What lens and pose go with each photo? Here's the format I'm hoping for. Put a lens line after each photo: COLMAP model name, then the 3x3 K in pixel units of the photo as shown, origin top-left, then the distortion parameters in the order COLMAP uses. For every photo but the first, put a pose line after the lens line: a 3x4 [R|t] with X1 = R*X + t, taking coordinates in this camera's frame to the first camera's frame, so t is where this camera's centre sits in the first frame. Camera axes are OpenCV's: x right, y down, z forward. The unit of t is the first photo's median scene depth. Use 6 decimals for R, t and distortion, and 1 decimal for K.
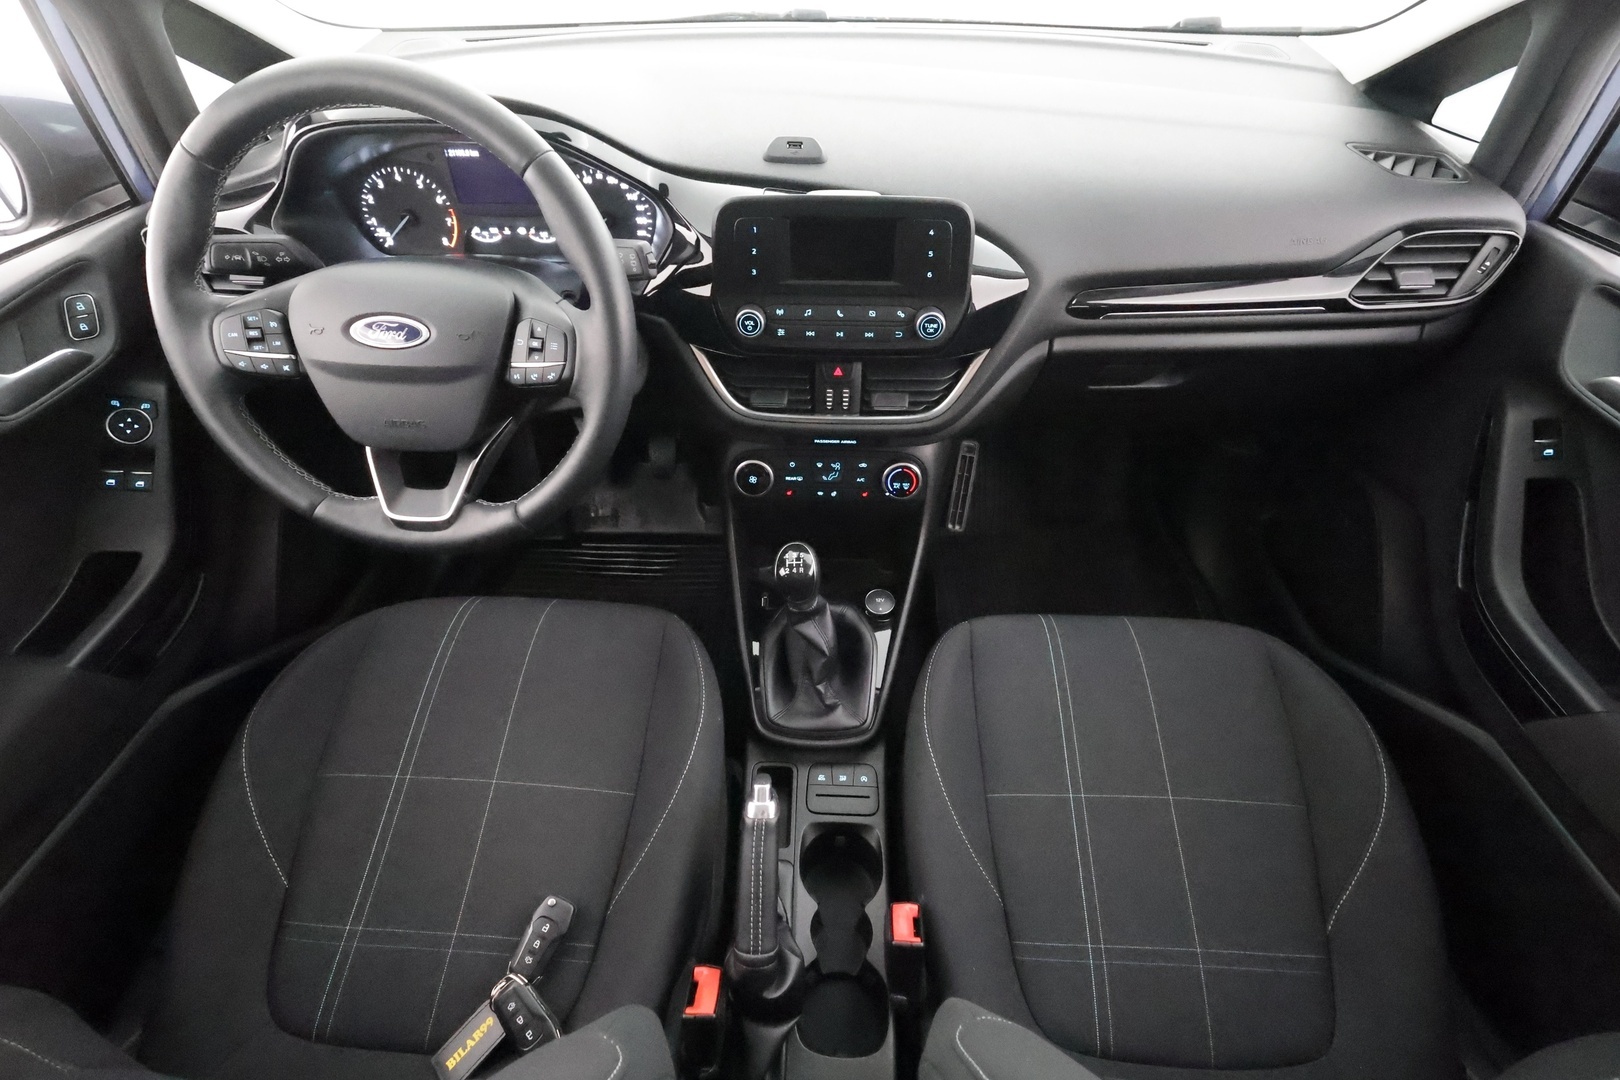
lens RADIAL K [[764.1, 0, 807.7], [0, 764.1, 545.5], [0, 0, 1]] dist [-0.001534, 0.001103]
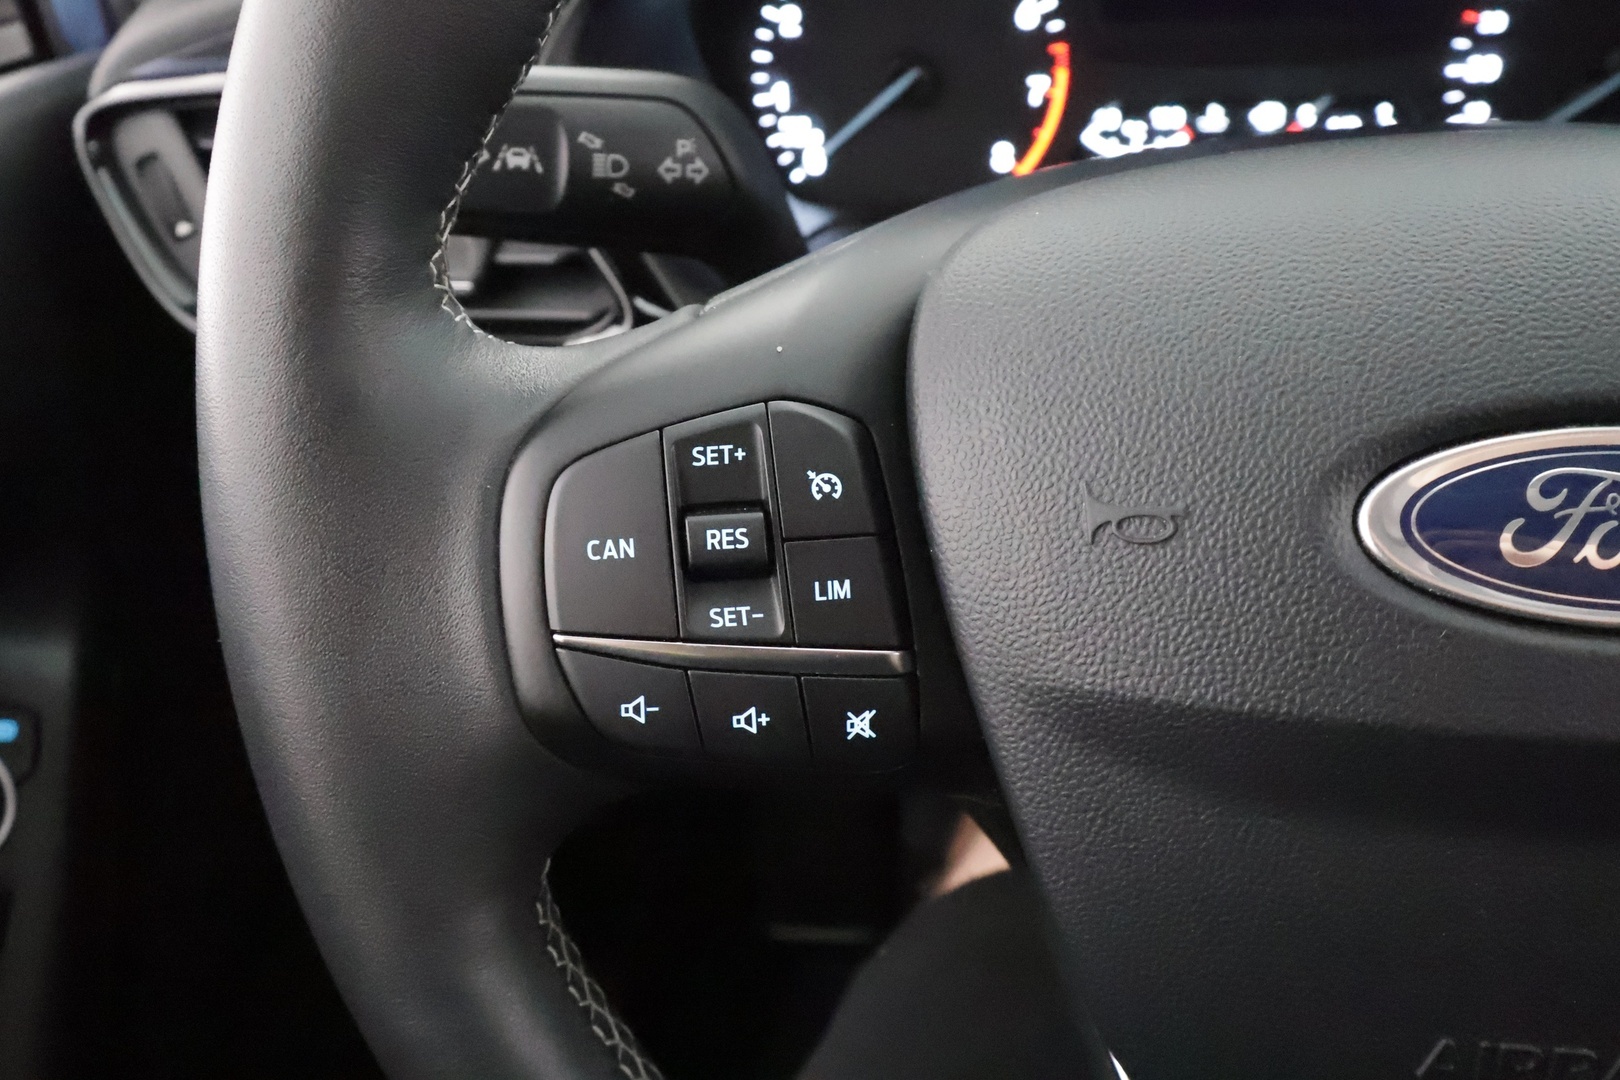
lens RADIAL K [[1270.0, 0, 810.0], [0, 1270.0, 540.0], [0, 0, 1]] dist [0.004935, 0.000108]
pose [[0.995357, 0.005682, -0.096084, -0.527814], [-0.020931, 0.987143, -0.158463, -0.180631], [0.093948, 0.159739, 0.982679, 0.560515]]
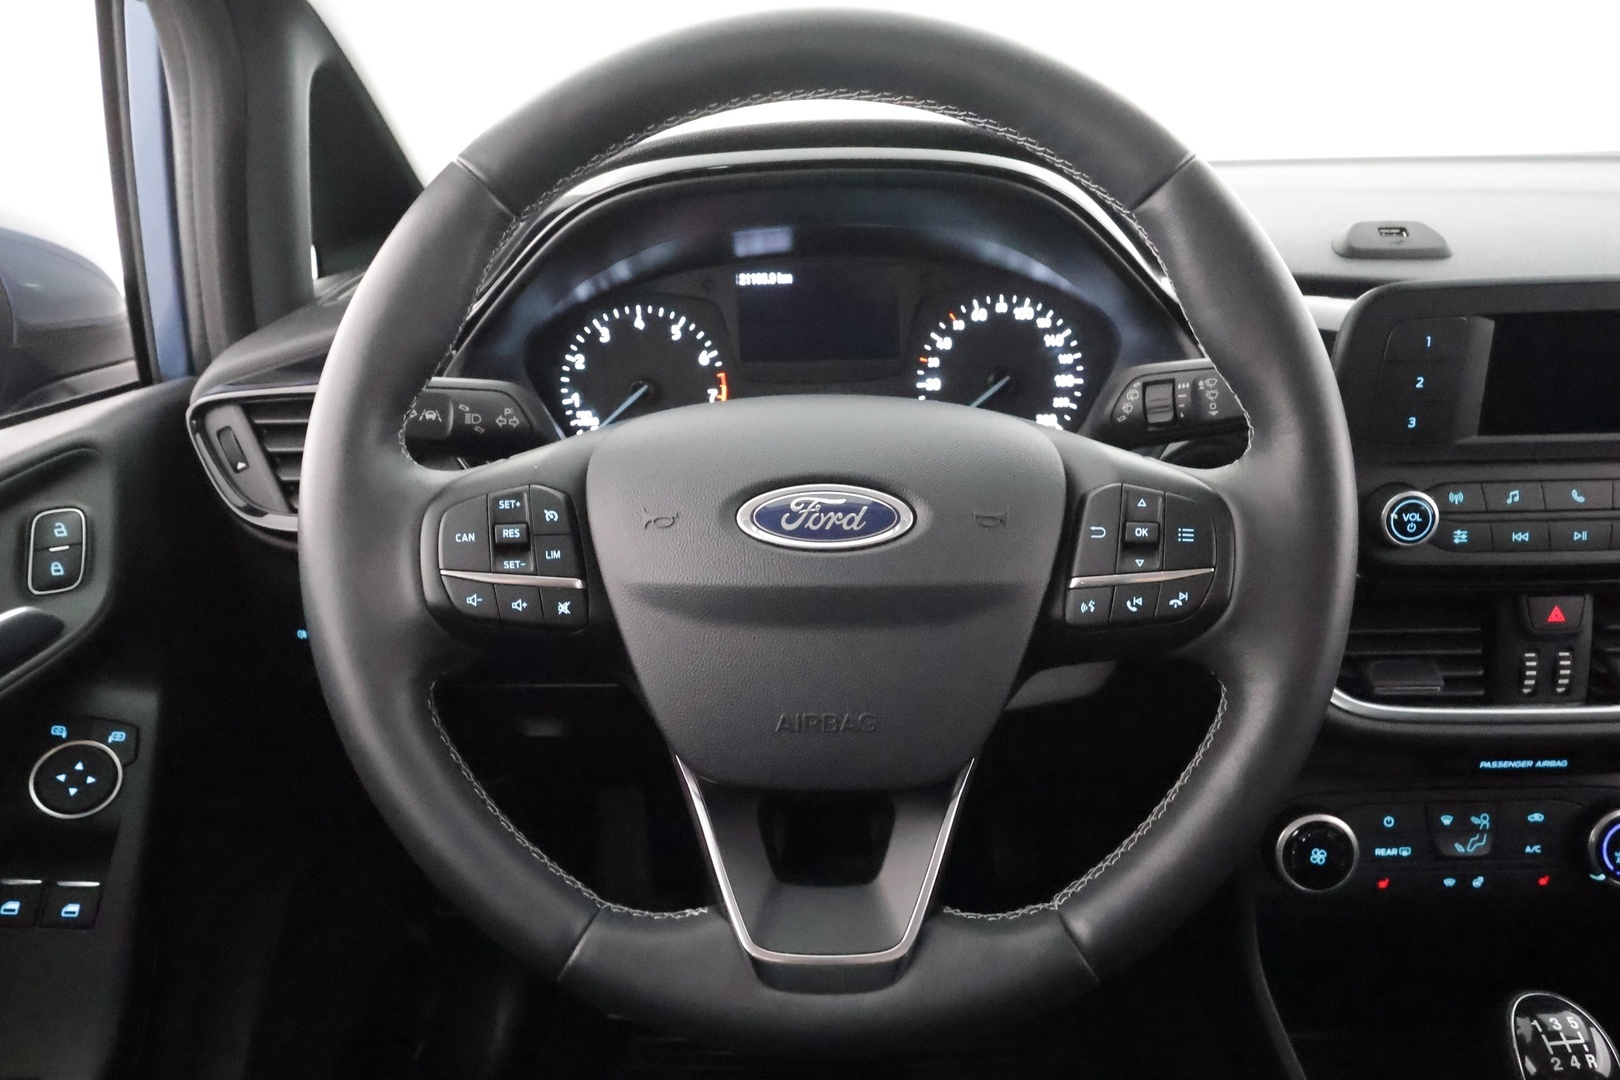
lens RADIAL K [[1115.4, 0, 800.6], [0, 1115.4, 544.8], [0, 0, 1]] dist [0.002594, 0.004061]
pose [[0.999262, -0.033909, 0.018064, -0.439968], [0.038266, 0.920555, -0.388734, -0.006876], [-0.003447, 0.389138, 0.921173, 0.306637]]
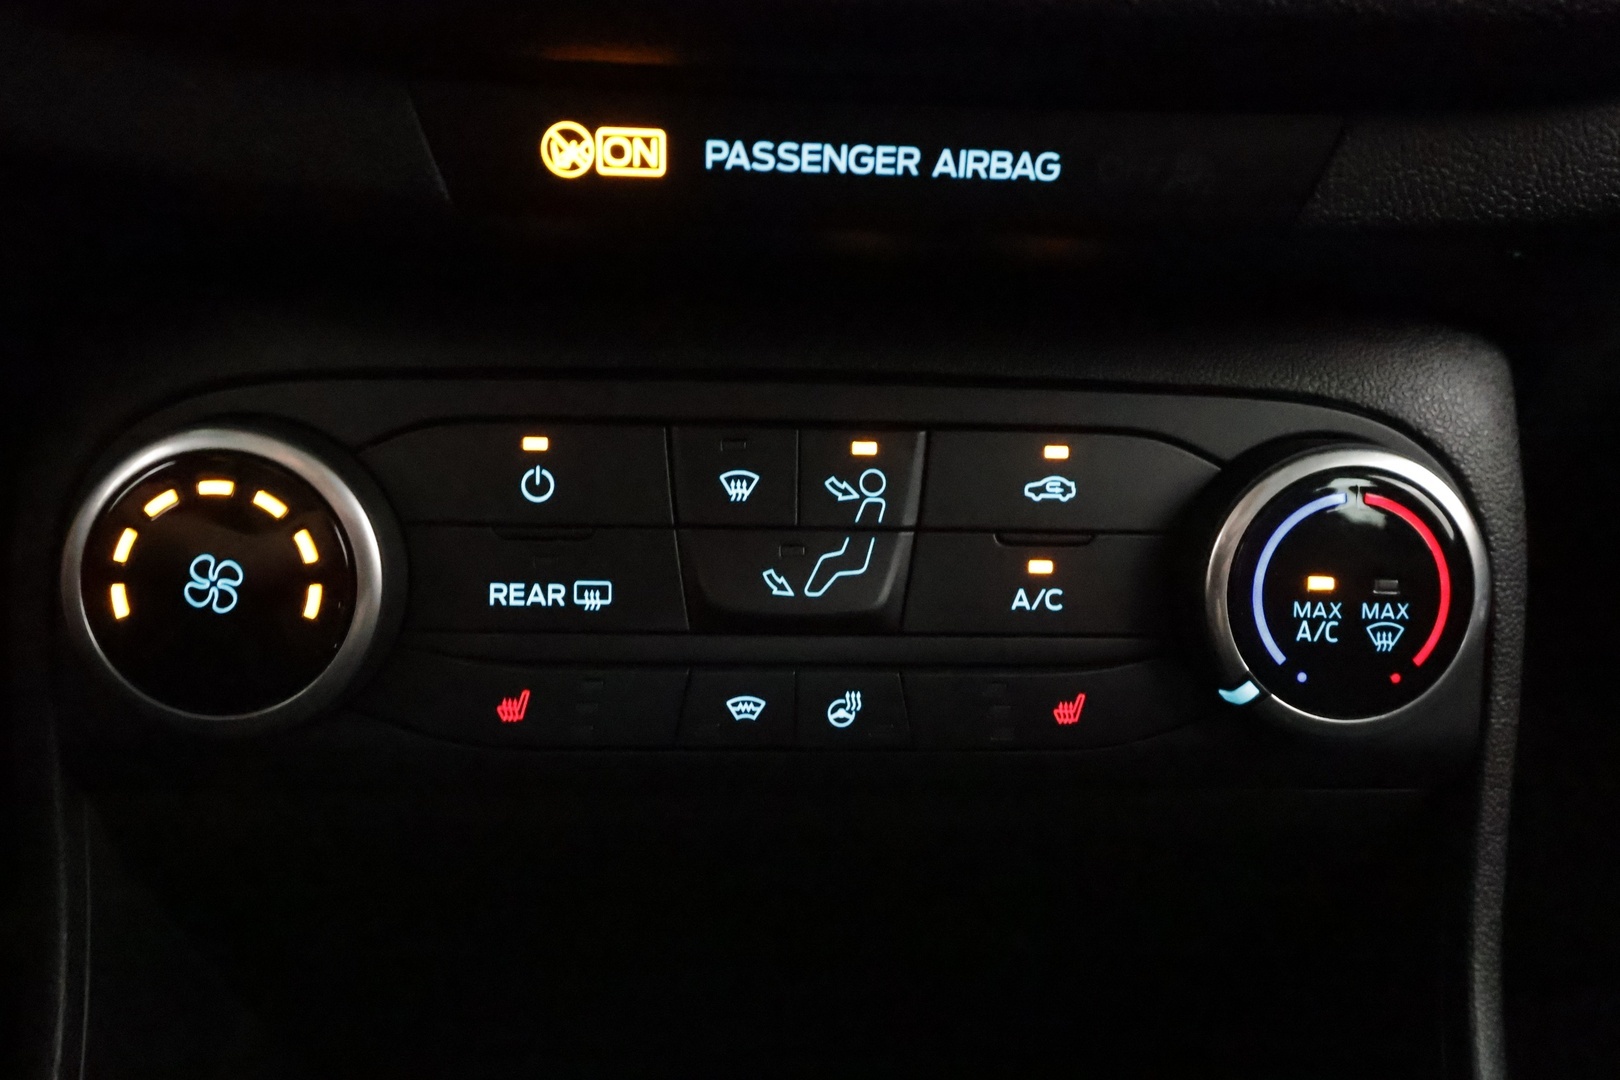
lens RADIAL K [[1270.0, 0, 810.0], [0, 1270.0, 540.0], [0, 0, 1]] dist [0.004935, 0.000108]
pose [[0.995374, 0.004678, 0.095966, 0.006857], [0.032754, 0.922461, -0.384697, -0.009464], [-0.090325, 0.386061, 0.918040, 0.870277]]
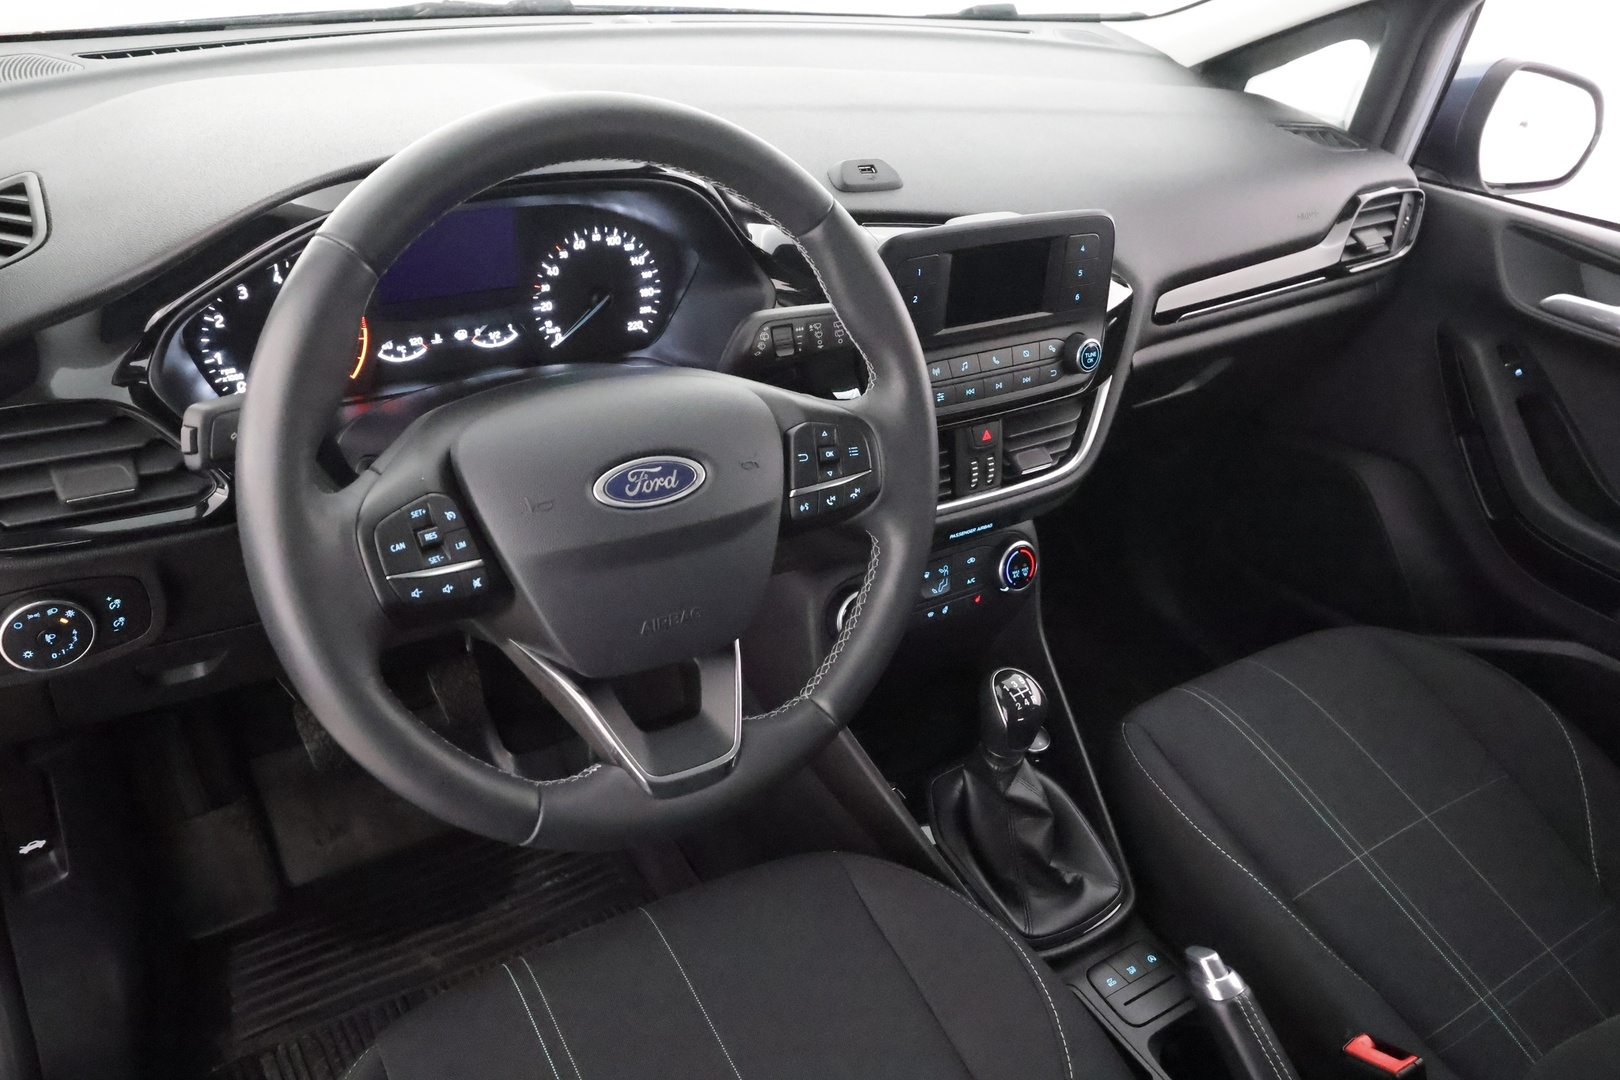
lens RADIAL K [[1295.0, 0, 810.0], [0, 1295.0, 540.0], [0, 0, 1]] dist [0.001698, -0.001337]
pose [[0.803068, -0.238465, 0.546092, -0.800647], [0.340048, 0.935960, -0.091354, -0.068089], [-0.489336, 0.259061, 0.832729, 0.032794]]
